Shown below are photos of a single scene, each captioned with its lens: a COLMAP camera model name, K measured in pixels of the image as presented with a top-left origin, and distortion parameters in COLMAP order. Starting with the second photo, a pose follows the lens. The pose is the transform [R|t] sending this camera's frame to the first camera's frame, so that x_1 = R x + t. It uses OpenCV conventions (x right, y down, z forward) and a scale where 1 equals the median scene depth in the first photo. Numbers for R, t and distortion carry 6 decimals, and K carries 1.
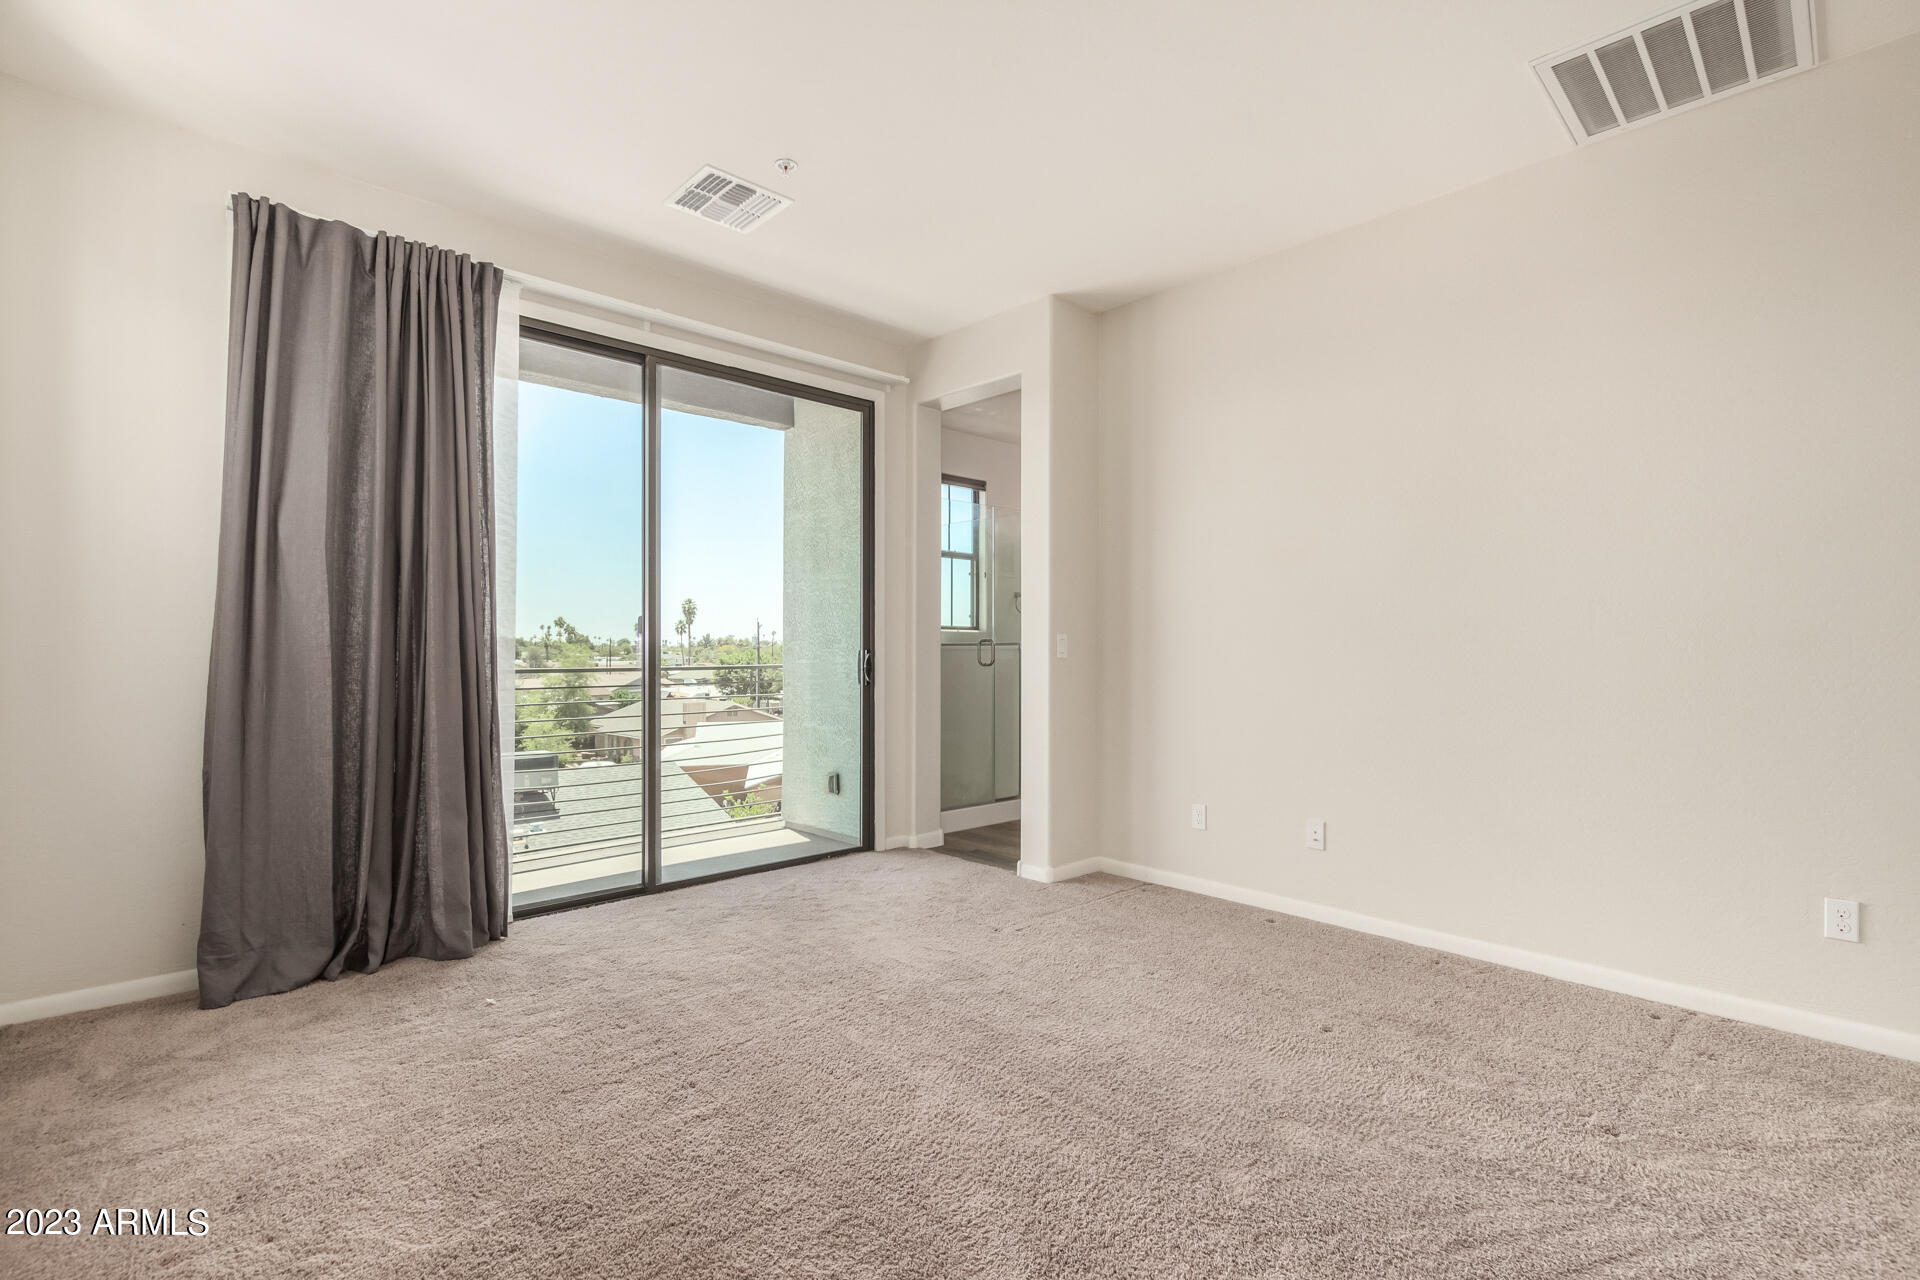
lens RADIAL K [[884.0, 0, 964.4], [0, 884.0, 650.1], [0, 0, 1]] dist [0.005939, -0.005575]
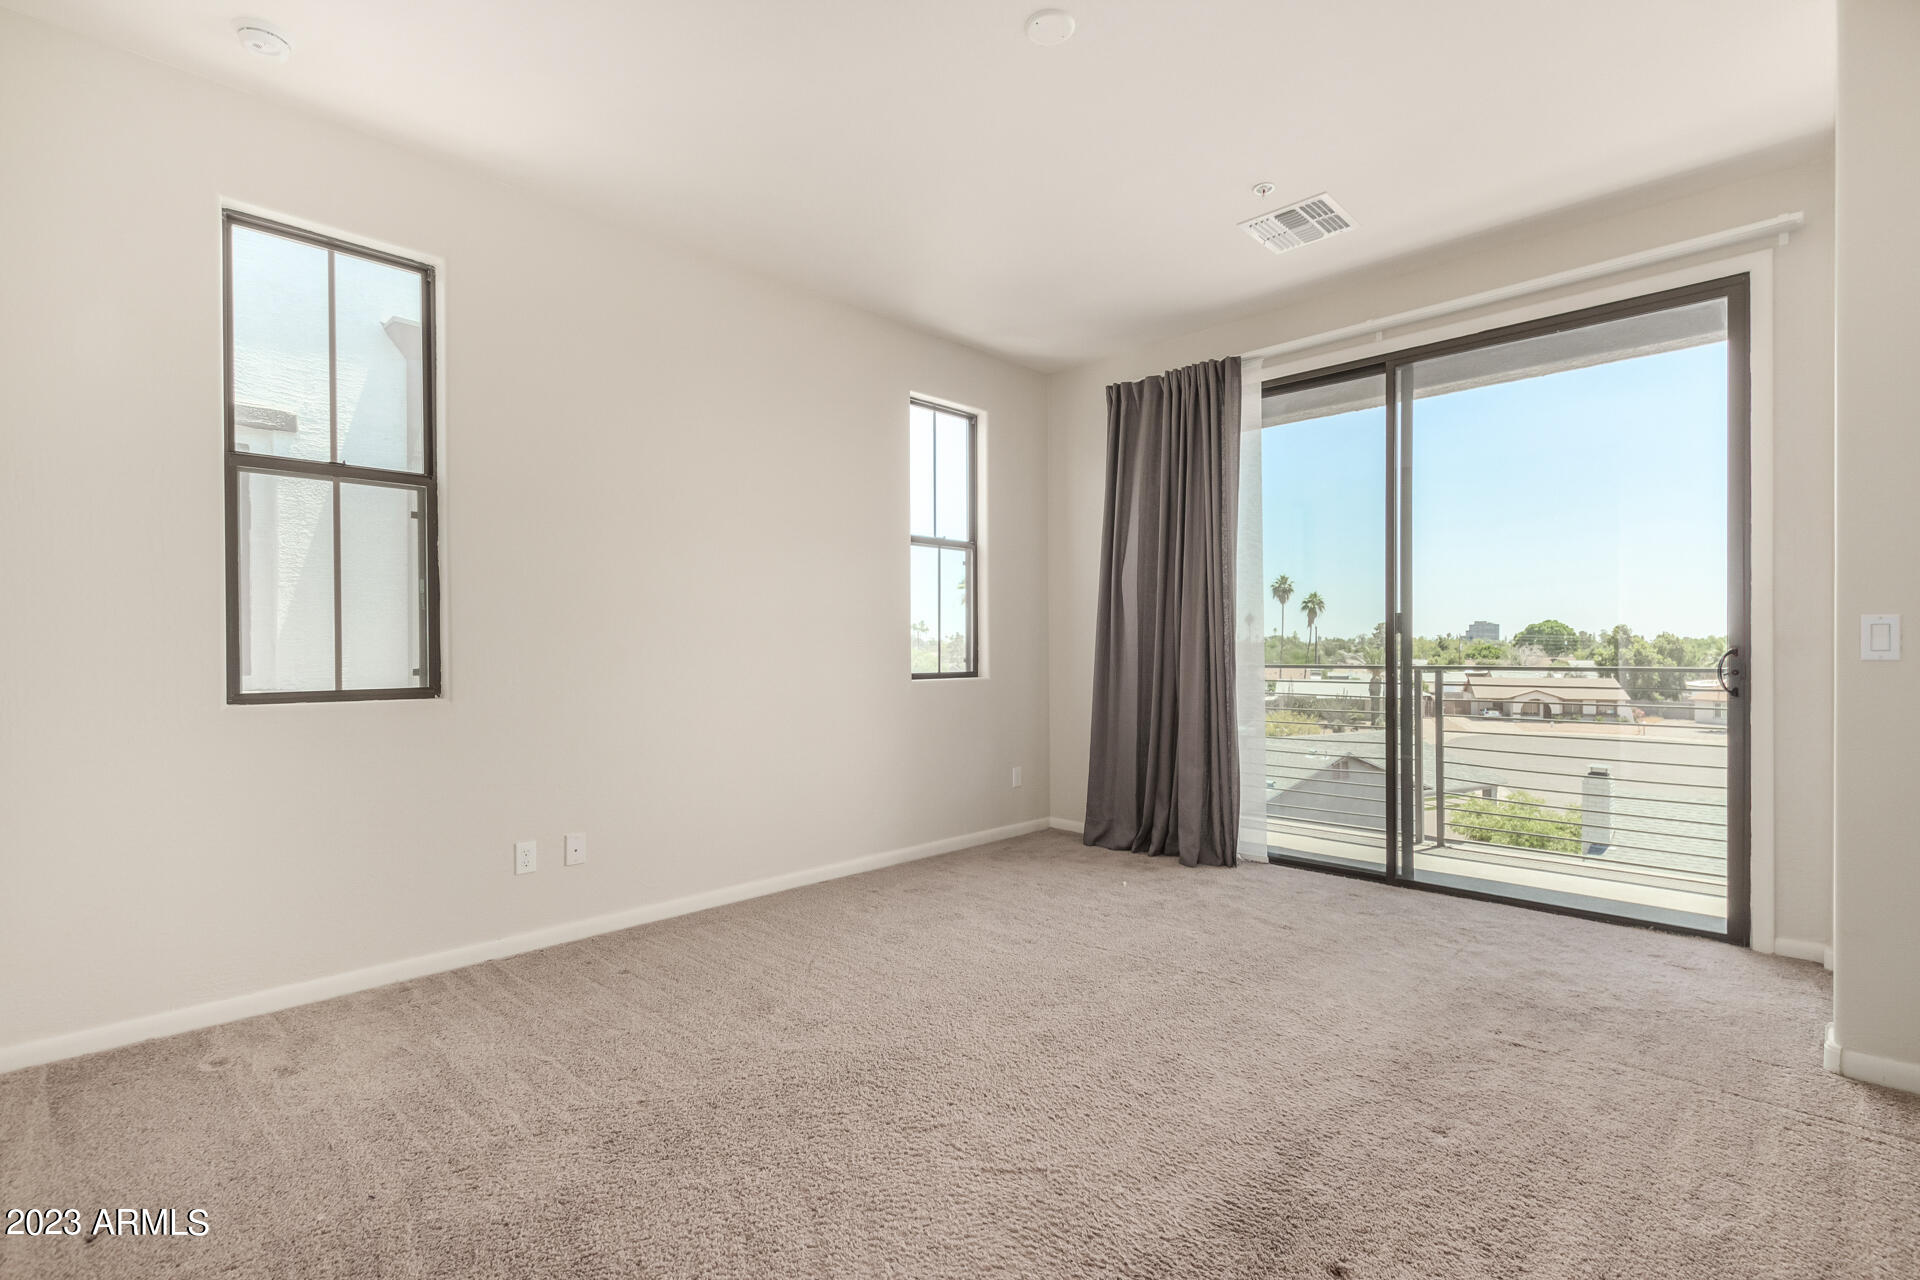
lens RADIAL K [[884.0, 0, 977.5], [0, 884.0, 648.0], [0, 0, 1]] dist [0.005939, -0.005575]
pose [[0.046445, -0.002995, -0.998916, 0.739604], [0.000812, 0.999995, -0.002960, 0.004003], [0.998921, -0.000674, 0.046447, 0.539745]]
